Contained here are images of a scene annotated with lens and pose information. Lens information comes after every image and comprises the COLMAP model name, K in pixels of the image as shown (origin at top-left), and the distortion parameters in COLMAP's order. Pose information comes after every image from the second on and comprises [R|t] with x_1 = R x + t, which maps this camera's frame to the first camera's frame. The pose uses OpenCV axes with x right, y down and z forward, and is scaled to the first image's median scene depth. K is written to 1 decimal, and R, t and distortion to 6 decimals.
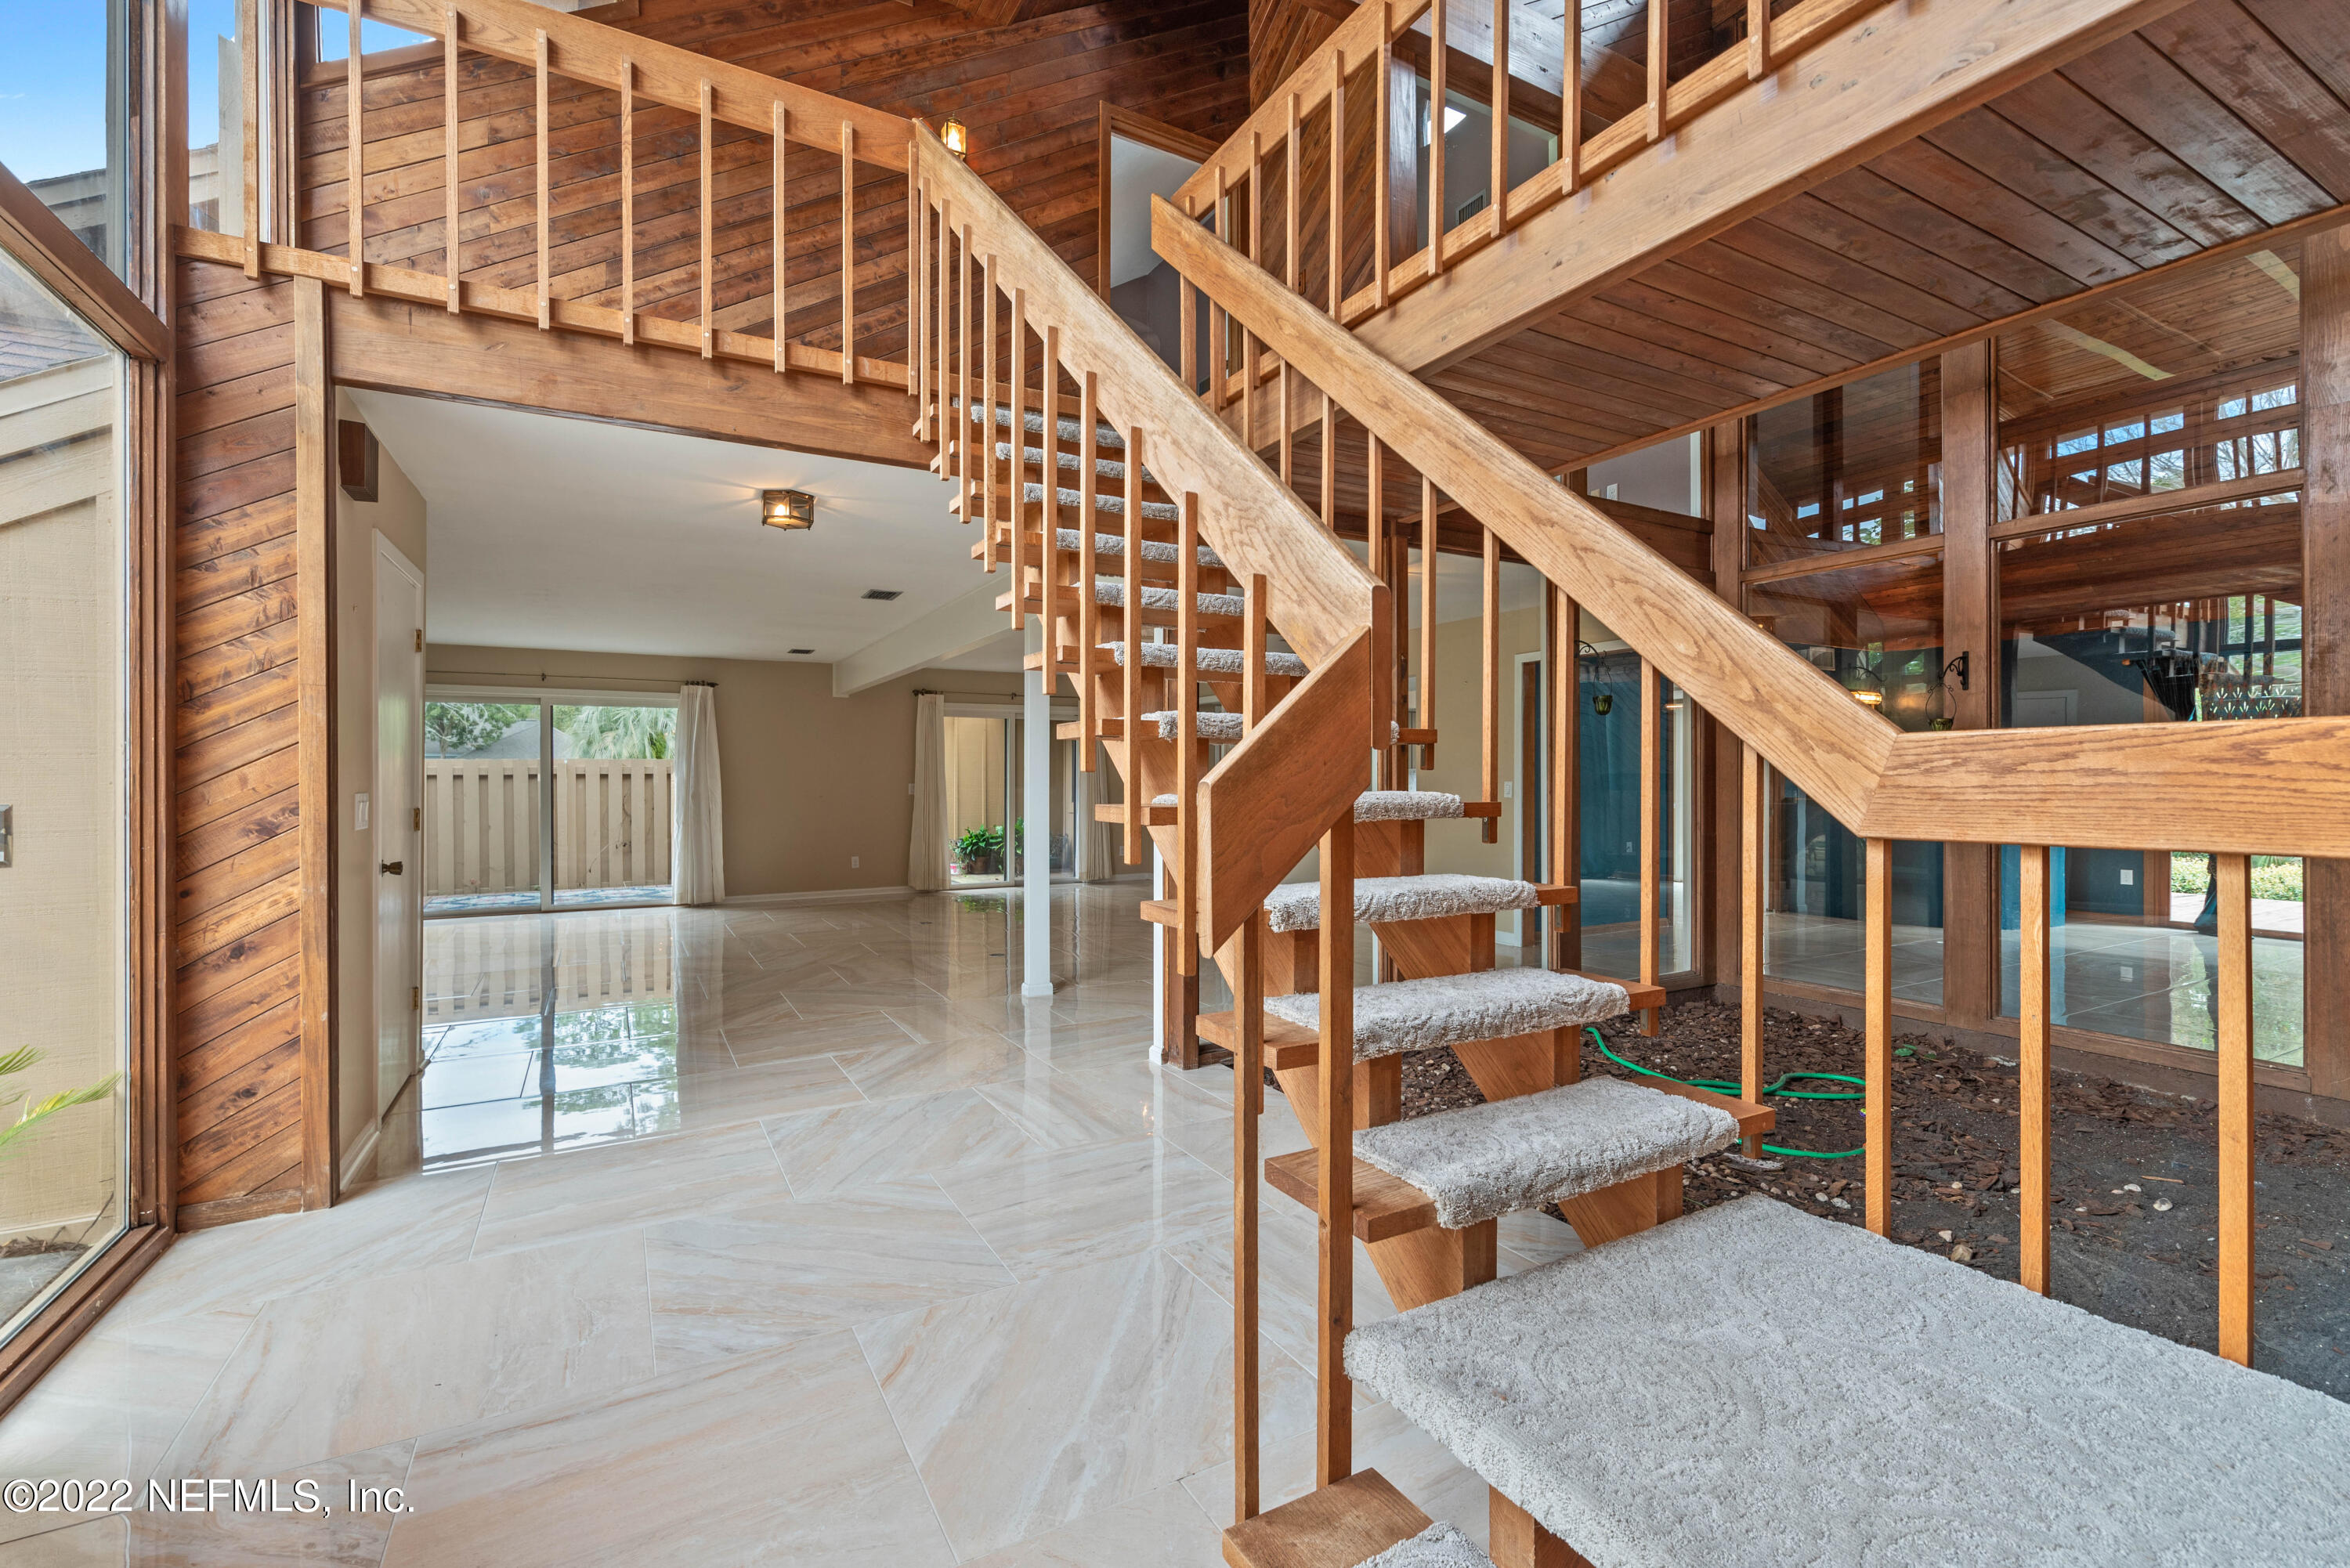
lens RADIAL K [[1024.4, 0, 1175.0], [0, 1024.4, 784.0], [0, 0, 1]] dist [-0.003261, -0.000506]
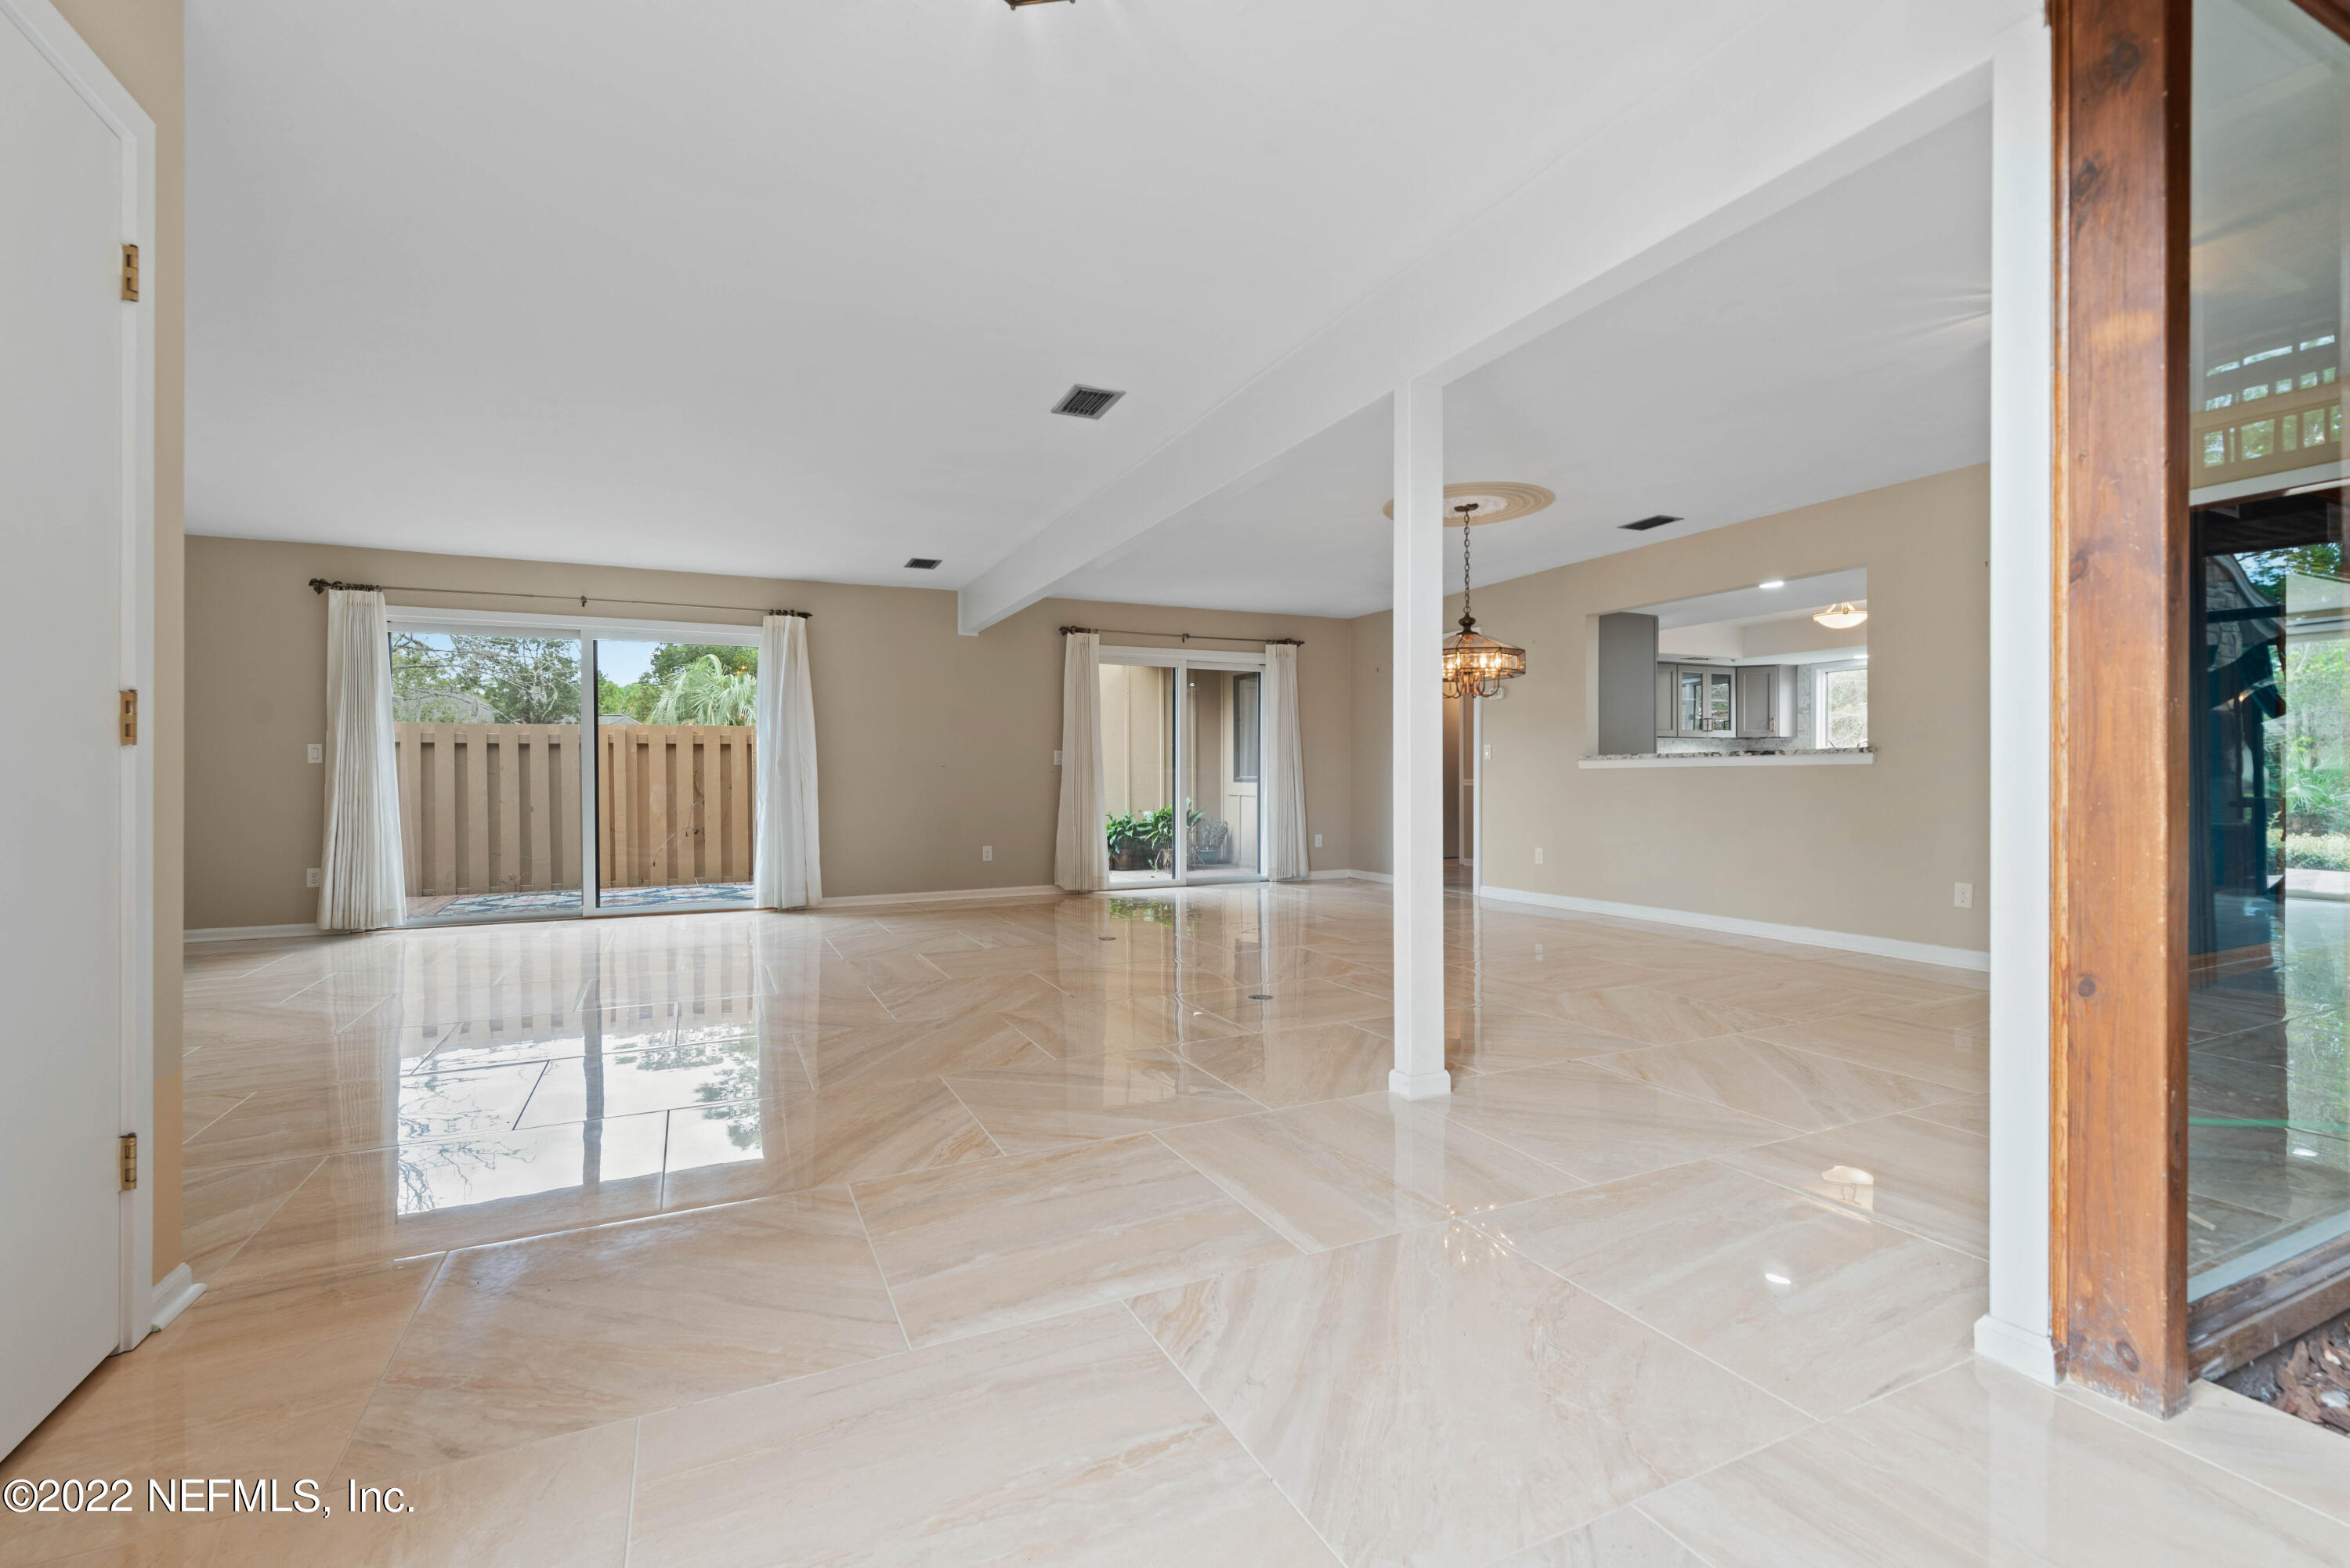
lens RADIAL K [[1024.4, 0, 1175.0], [0, 1024.4, 784.0], [0, 0, 1]] dist [-0.003261, -0.000506]
pose [[0.997688, -0.003185, -0.067881, -0.119269], [0.003207, 0.999995, 0.000217, 0.024711], [0.067880, -0.000434, 0.997693, 0.246539]]
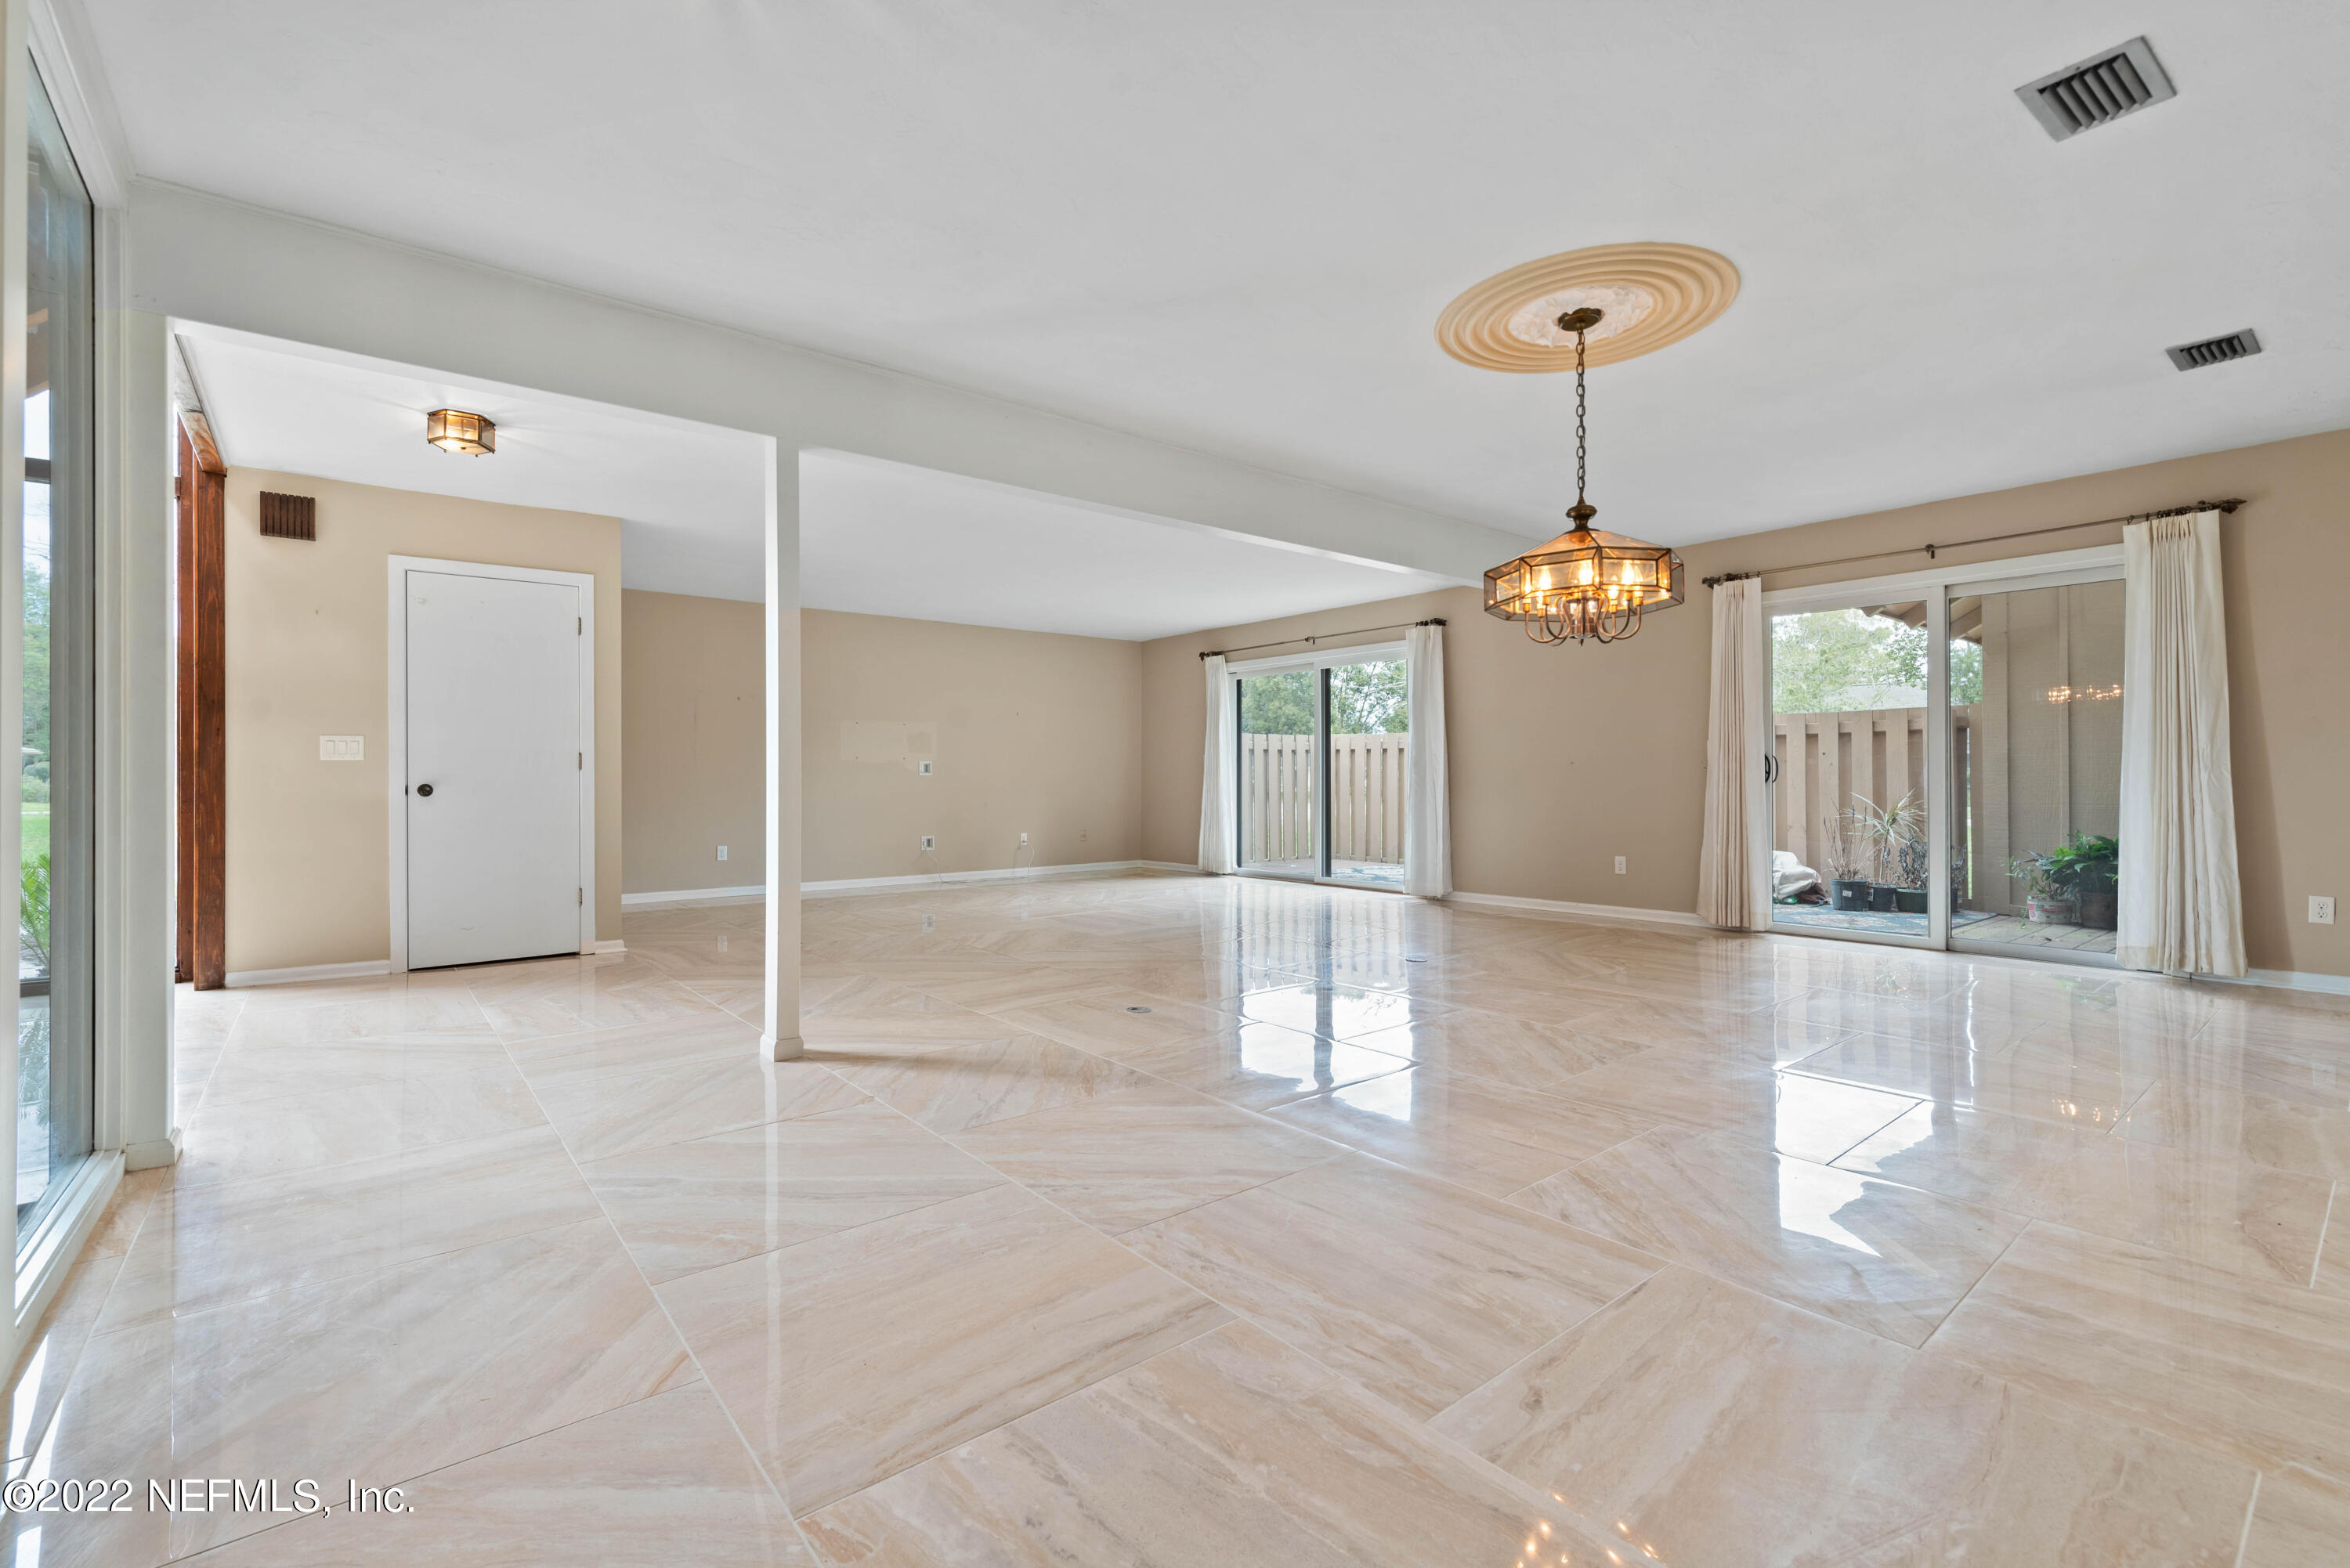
lens RADIAL K [[1012.1, 0, 1154.9], [0, 1012.1, 785.9], [0, 0, 1]] dist [0.002253, 0.000514]
pose [[0.165837, 0.007640, -0.986124, 0.263173], [-0.000447, 0.999970, 0.007672, 0.021400], [0.986153, -0.000832, 0.165835, 0.592802]]
